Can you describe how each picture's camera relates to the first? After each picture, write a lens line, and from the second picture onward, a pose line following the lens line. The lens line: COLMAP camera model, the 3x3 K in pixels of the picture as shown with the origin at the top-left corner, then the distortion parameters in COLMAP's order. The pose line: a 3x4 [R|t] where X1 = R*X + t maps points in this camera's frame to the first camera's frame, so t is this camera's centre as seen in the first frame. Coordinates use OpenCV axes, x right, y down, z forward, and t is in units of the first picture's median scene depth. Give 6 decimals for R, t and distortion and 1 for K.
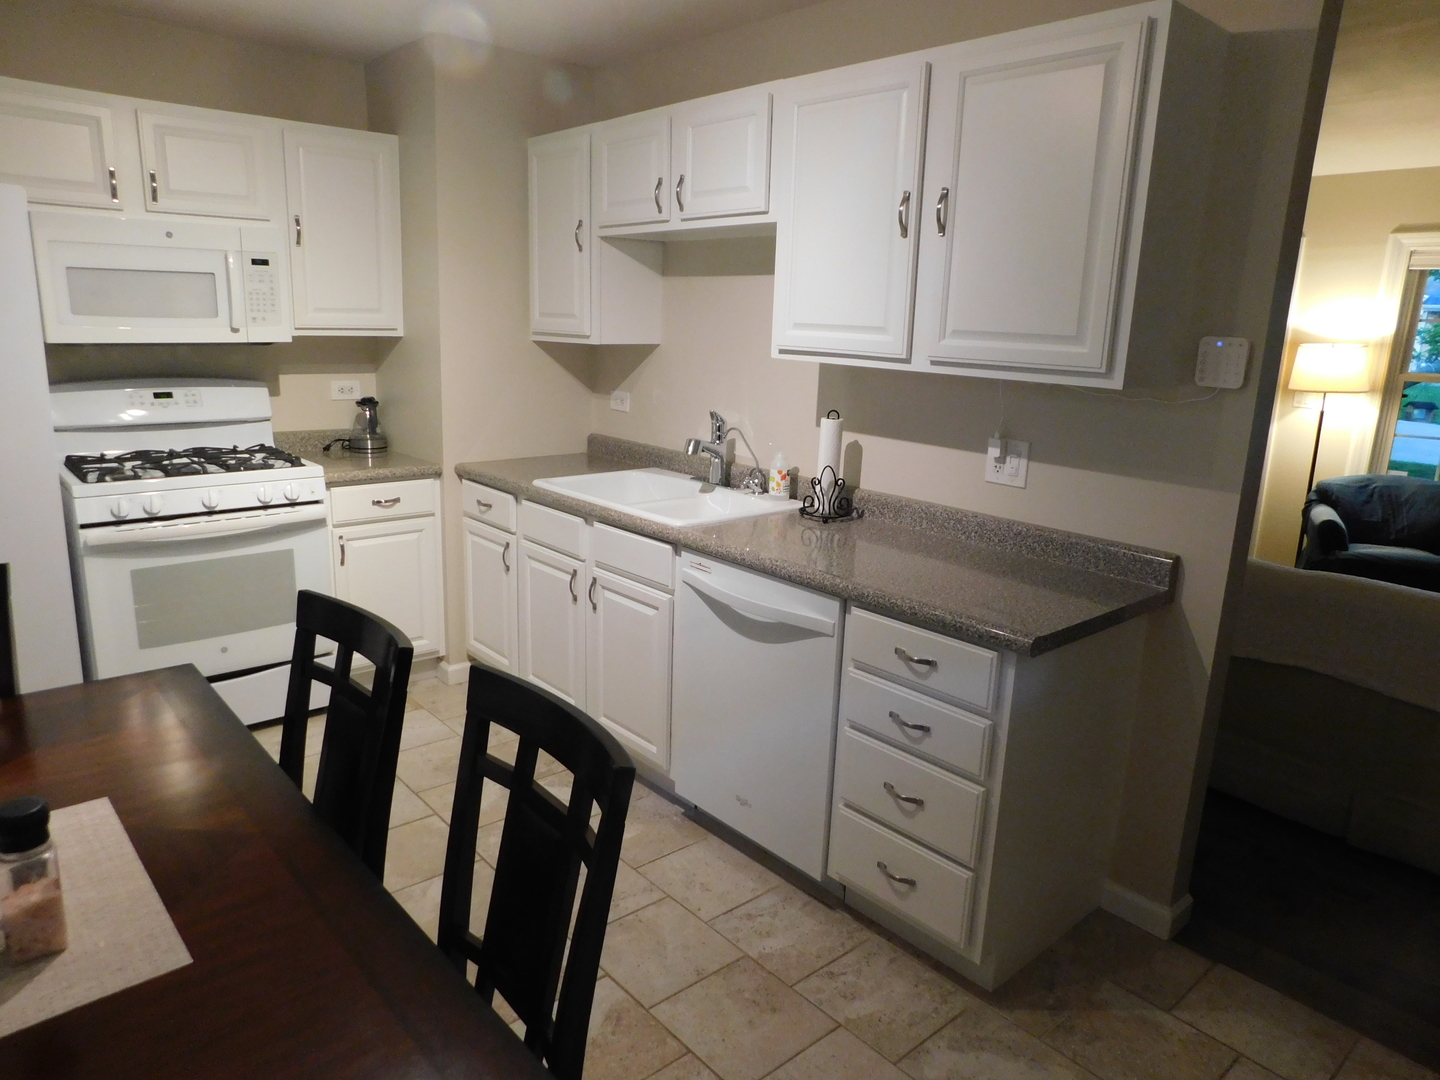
lens RADIAL K [[946.2, 0, 720.0], [0, 946.2, 540.0], [0, 0, 1]] dist [-0.078669, 0.060886]
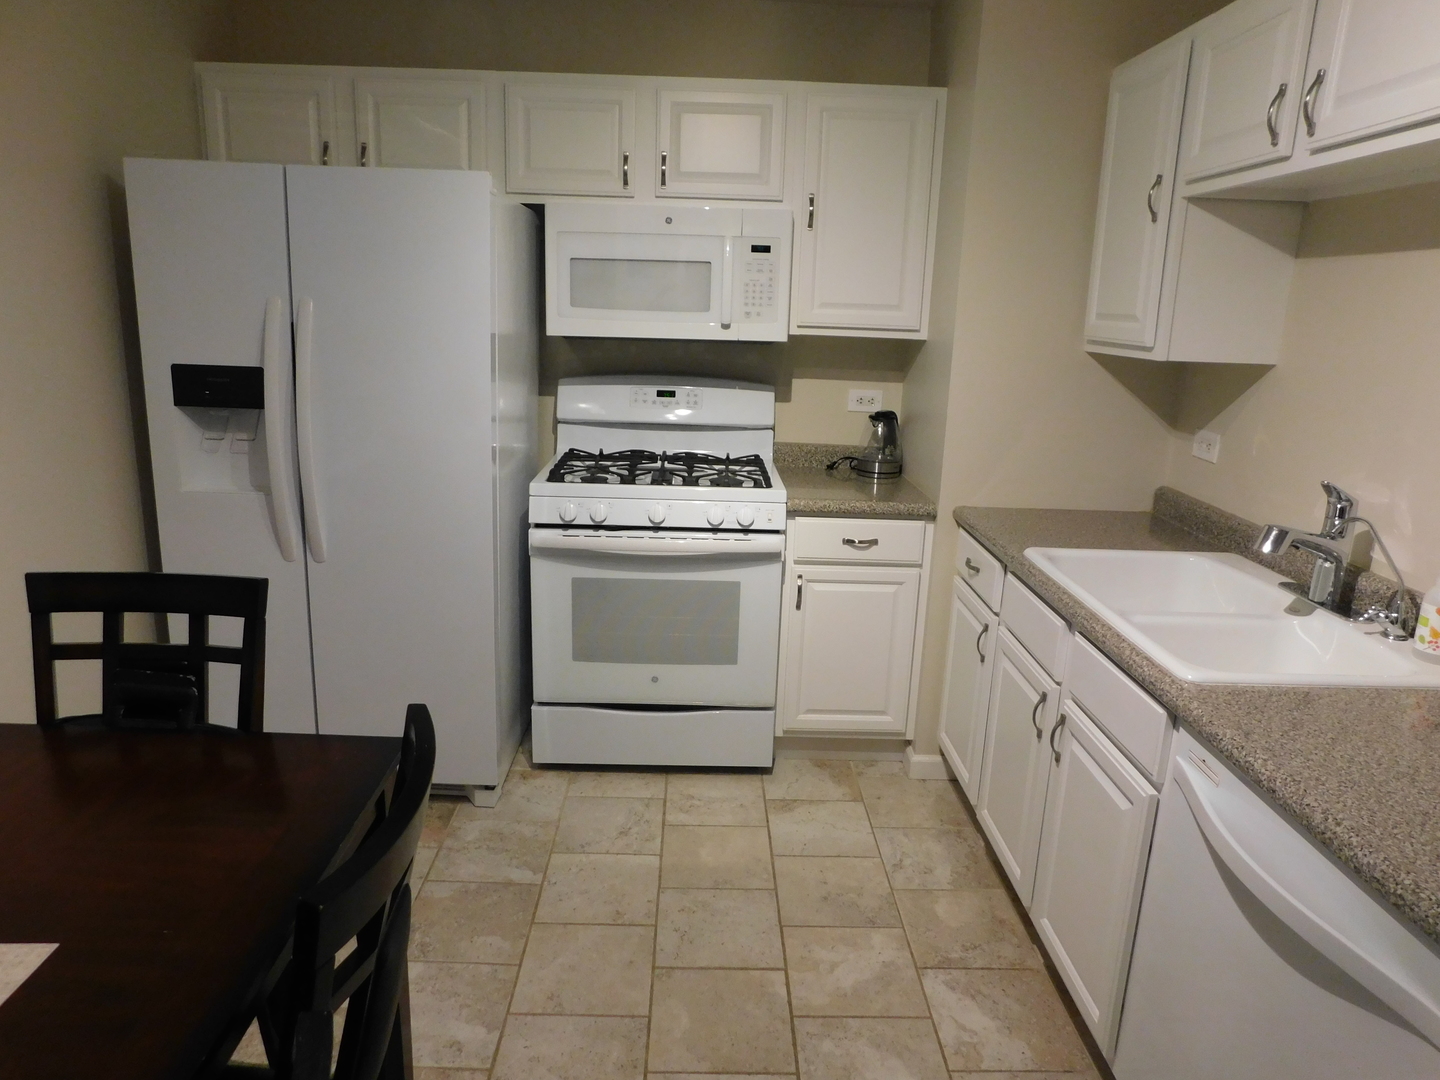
lens RADIAL K [[946.2, 0, 720.0], [0, 946.2, 540.0], [0, 0, 1]] dist [-0.078669, 0.060886]
pose [[0.764617, 0.152227, -0.626249, 0.064578], [-0.157037, 0.986424, 0.048044, -0.065557], [0.625060, 0.061609, 0.778141, 0.301729]]
